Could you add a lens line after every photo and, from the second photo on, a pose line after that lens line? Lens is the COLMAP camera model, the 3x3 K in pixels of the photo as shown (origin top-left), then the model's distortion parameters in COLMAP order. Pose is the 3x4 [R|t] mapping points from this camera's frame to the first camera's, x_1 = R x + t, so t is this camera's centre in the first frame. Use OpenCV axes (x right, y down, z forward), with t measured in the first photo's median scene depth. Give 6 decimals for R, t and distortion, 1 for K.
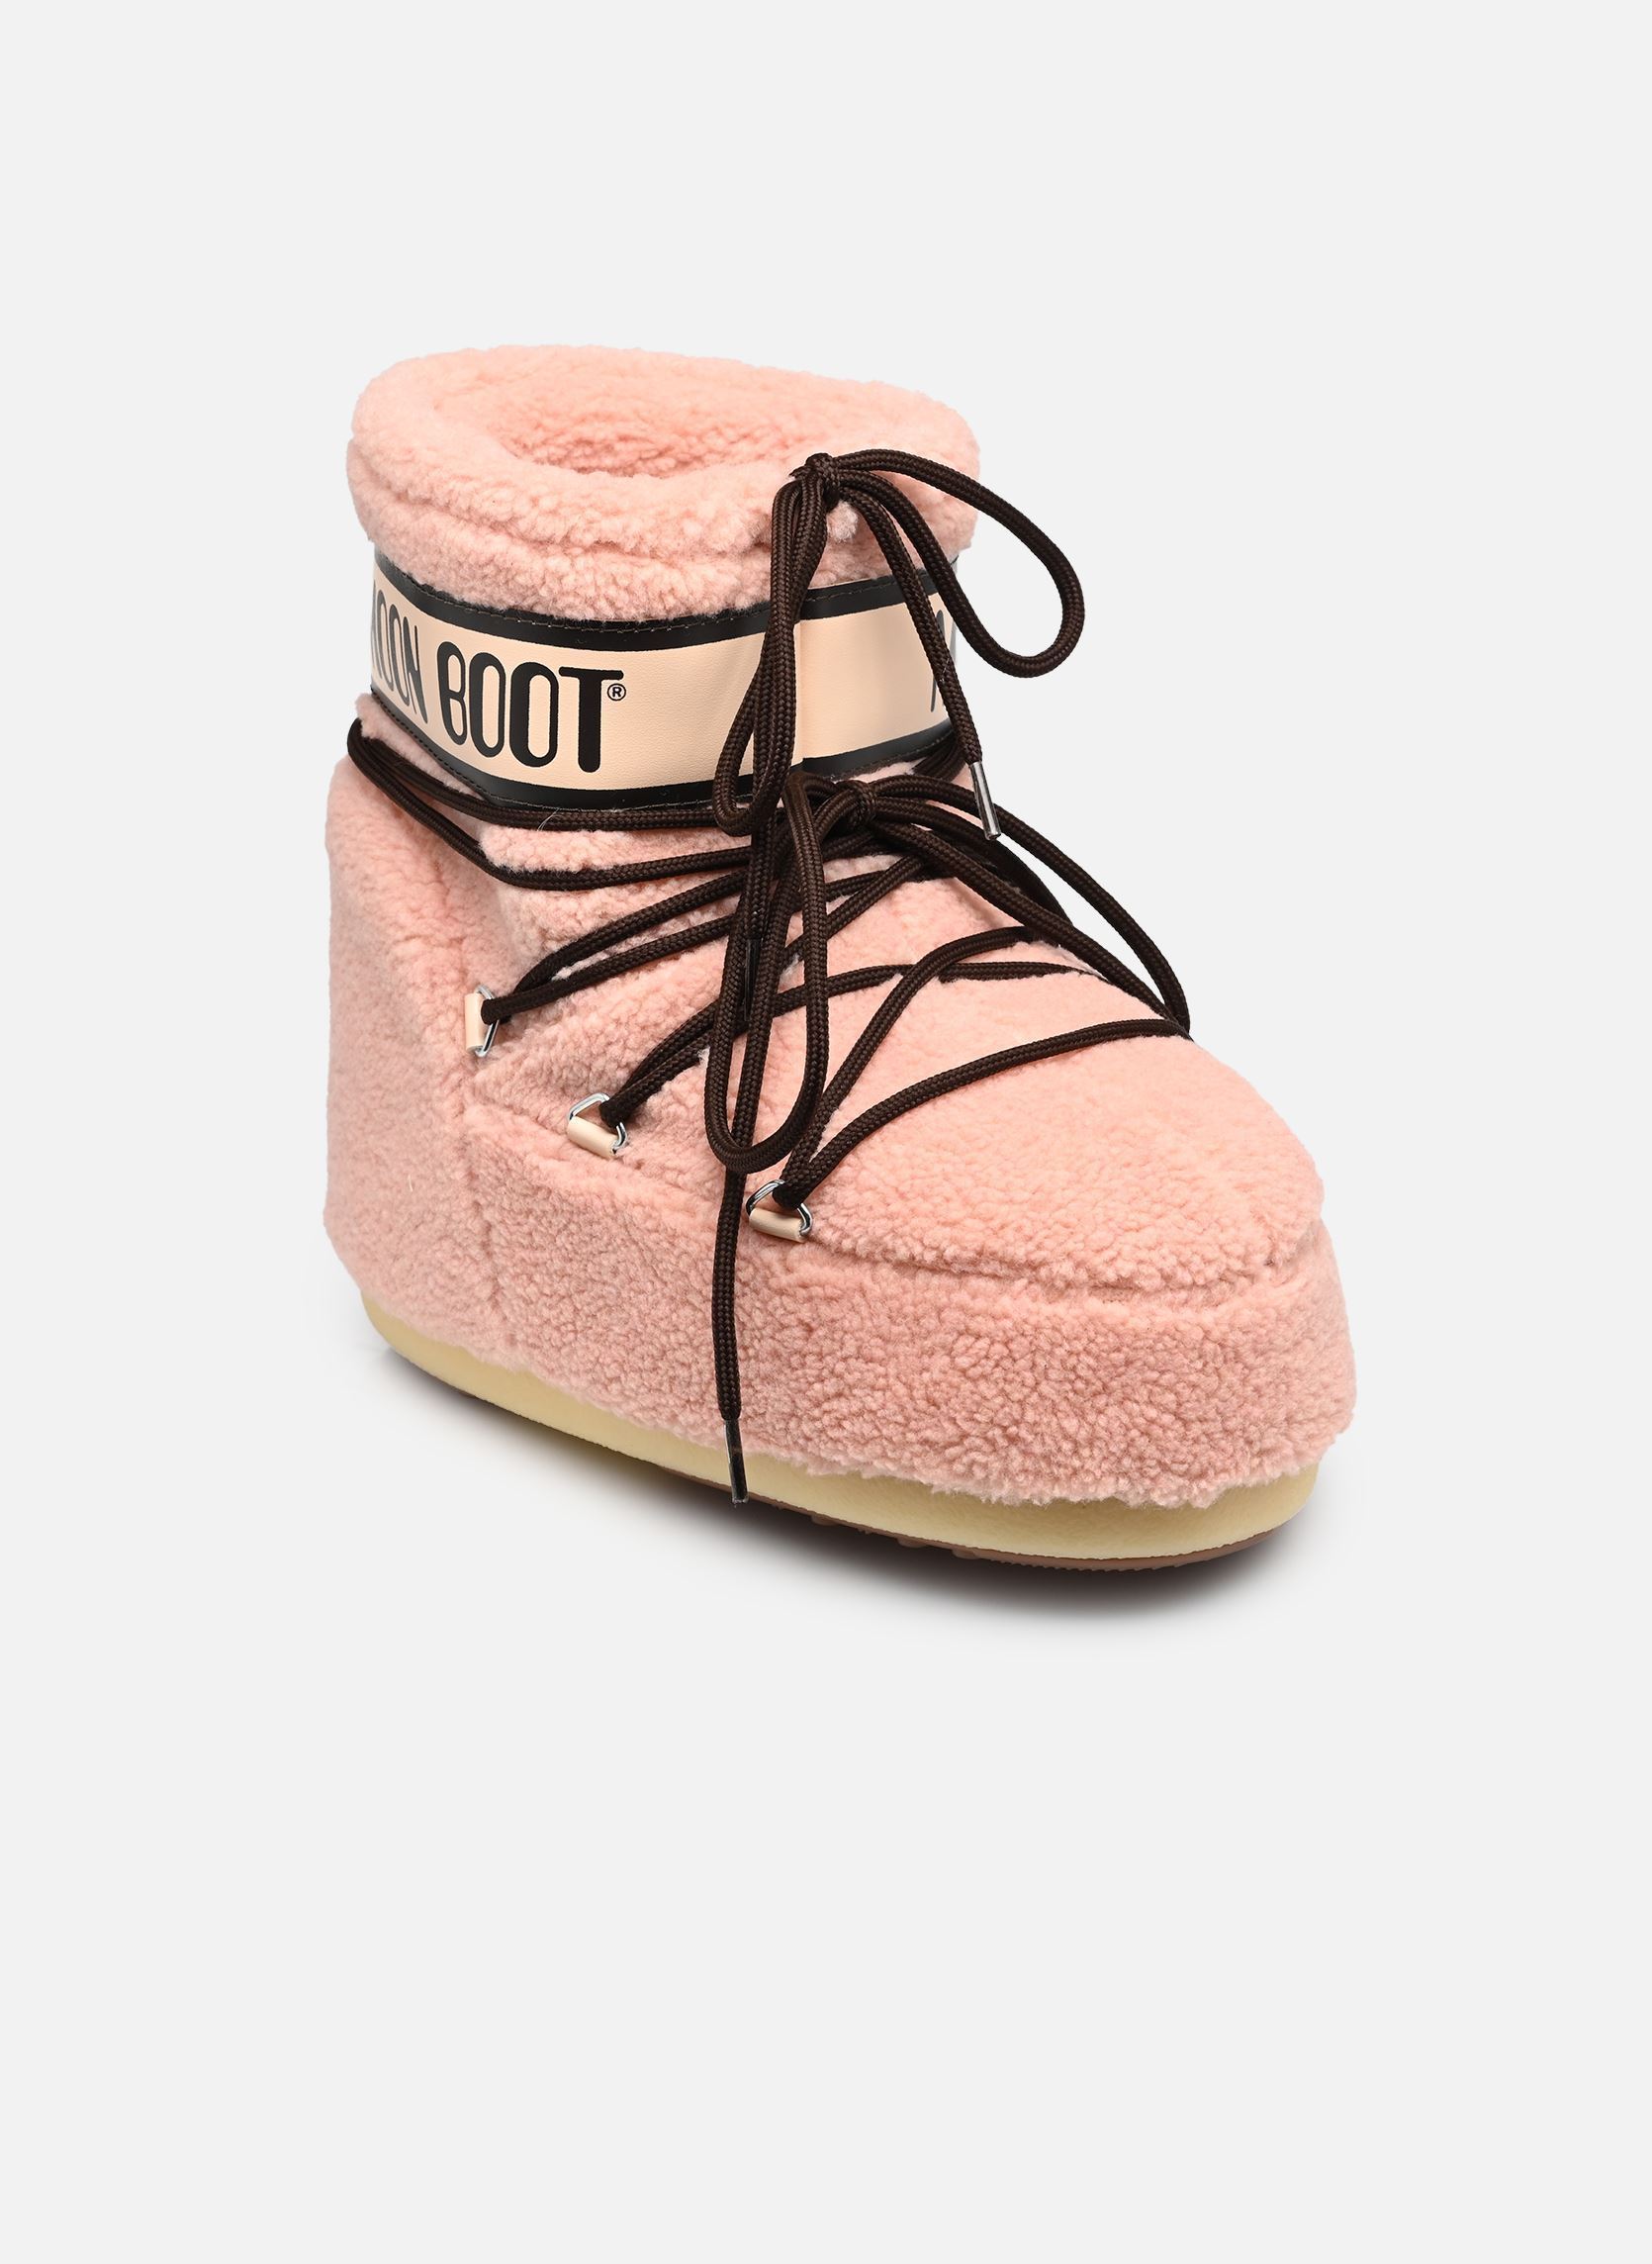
lens RADIAL K [[7277.1, 0, 826.0], [0, 7277.1, 1132.0], [0, 0, 1]] dist [-0.227828, -0.684120]
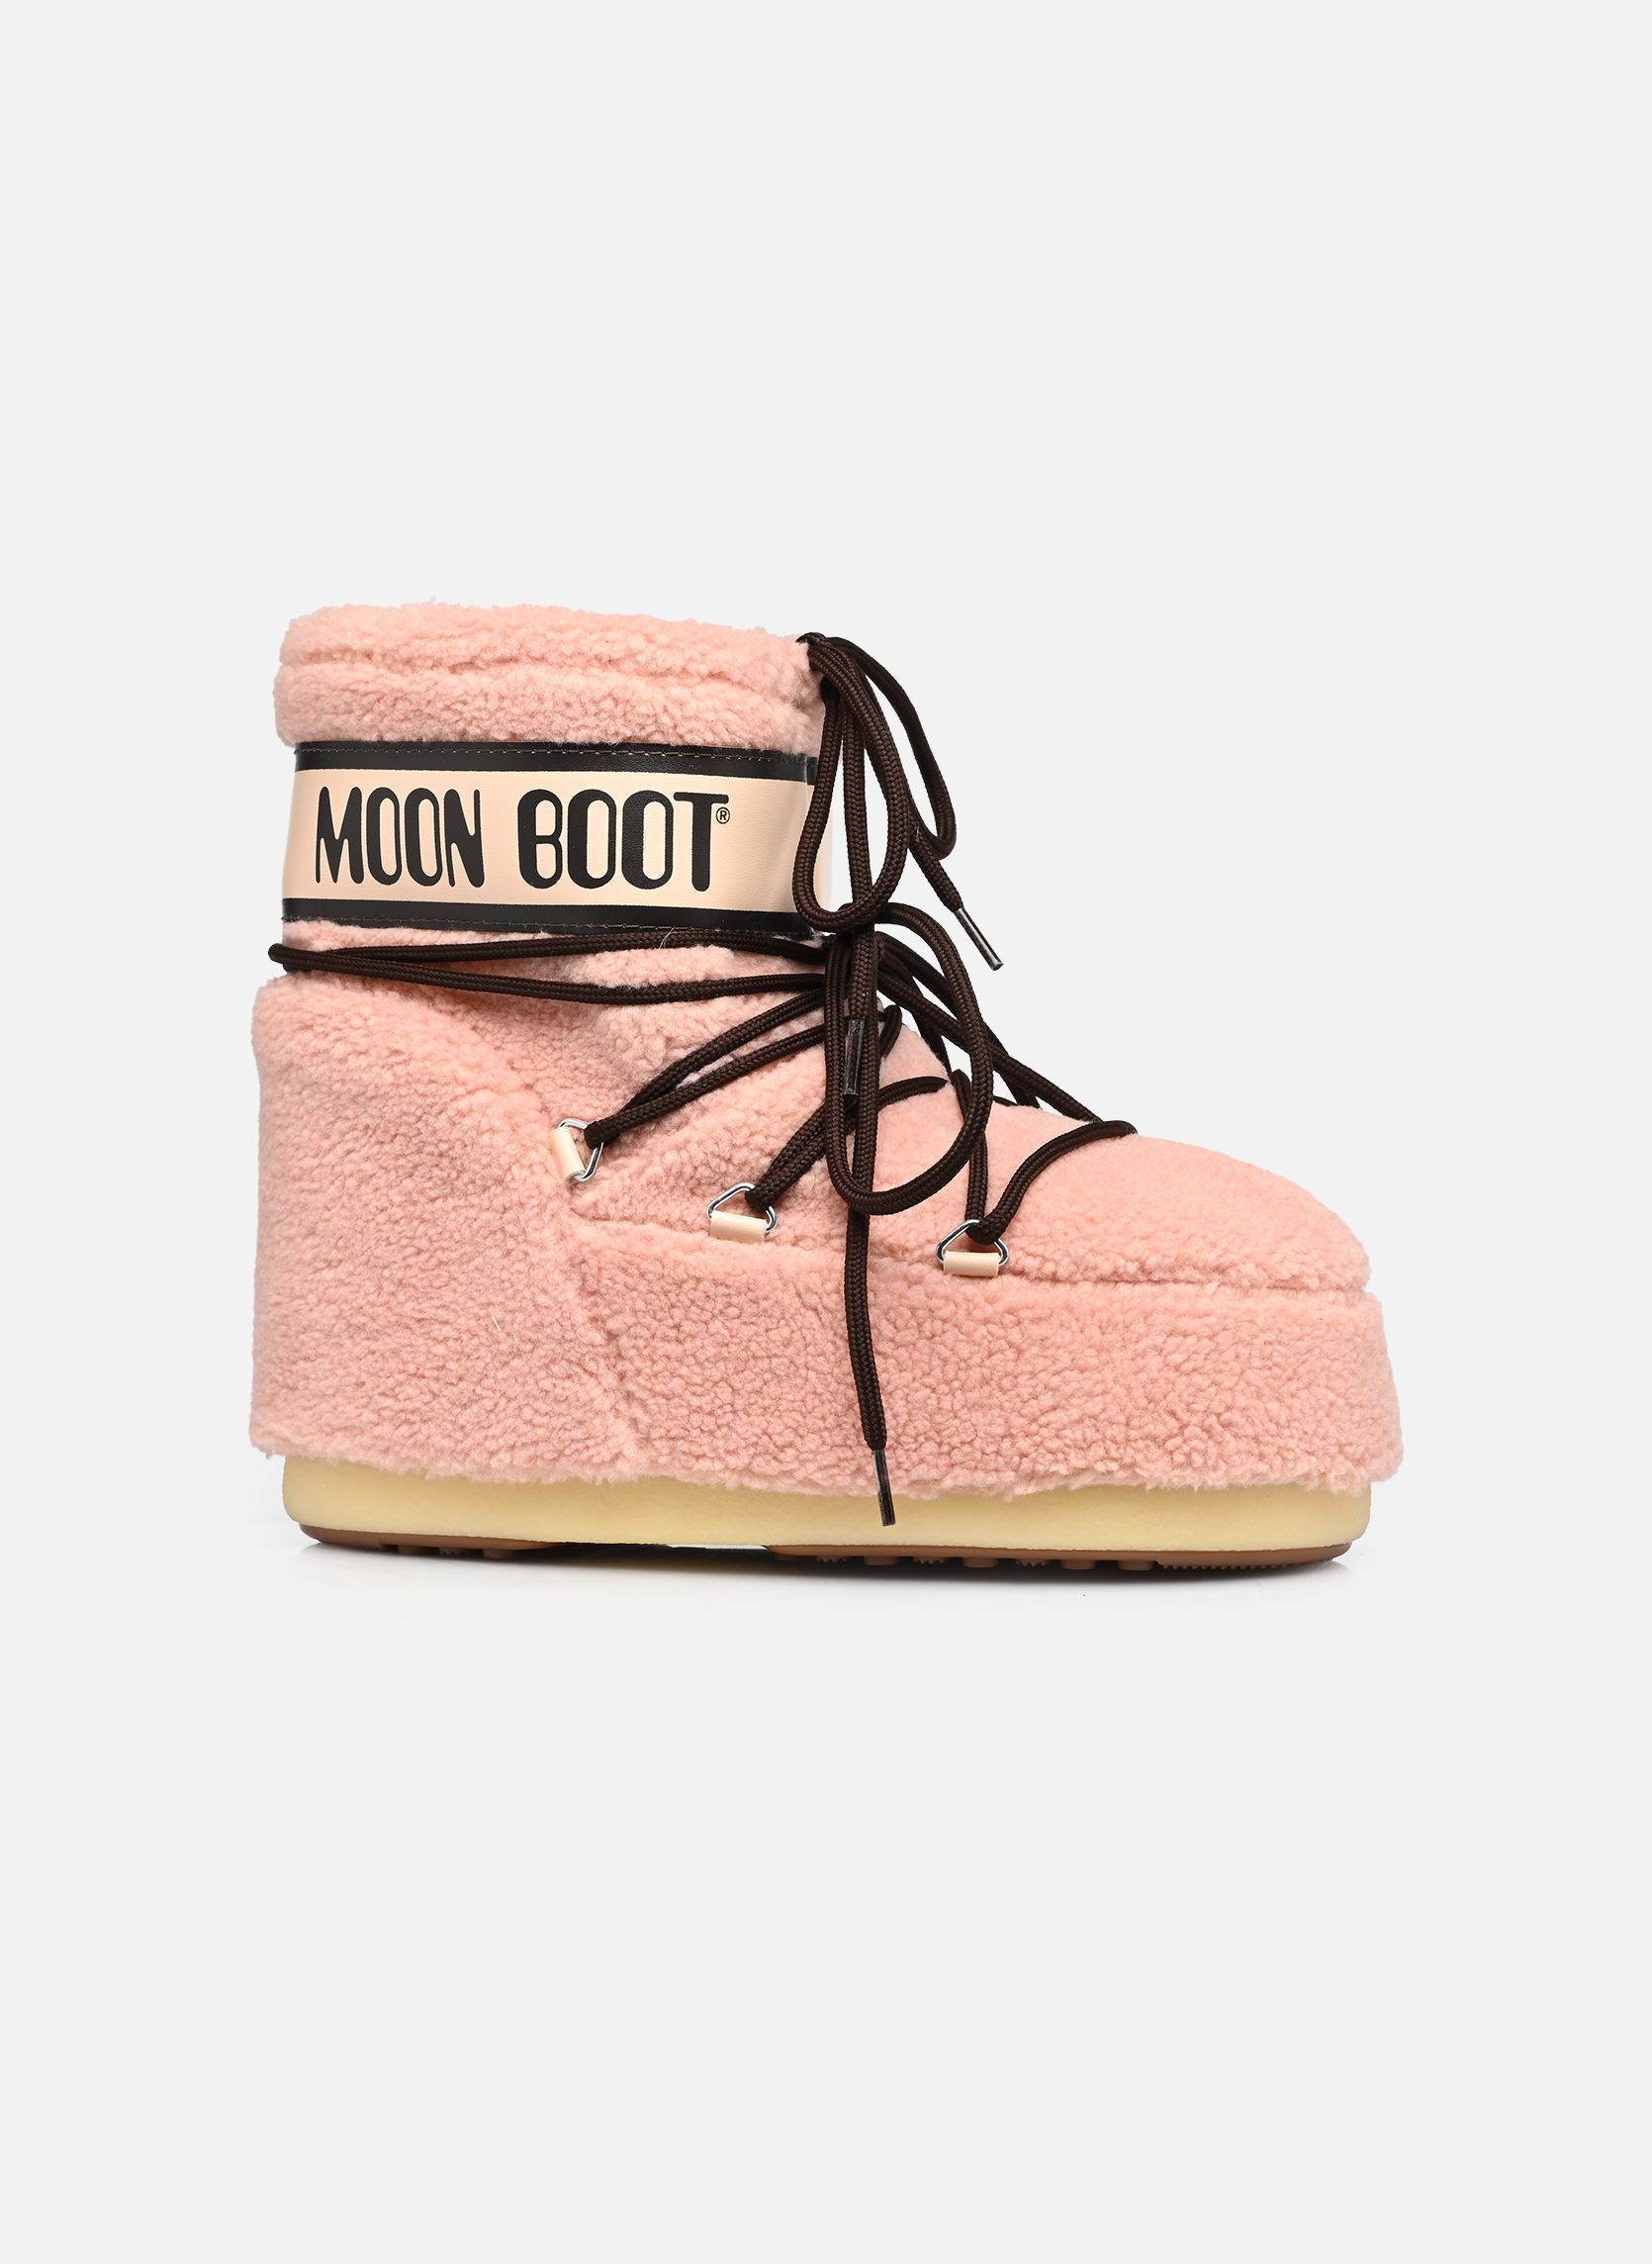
lens RADIAL K [[7277.1, 0, 826.0], [0, 7277.1, 1132.0], [0, 0, 1]] dist [-0.227828, -0.684120]
pose [[0.856278, -0.007167, 0.516466, -0.577040], [0.148718, 0.960982, -0.233233, 0.240379], [-0.494643, 0.276520, 0.823933, 0.113241]]
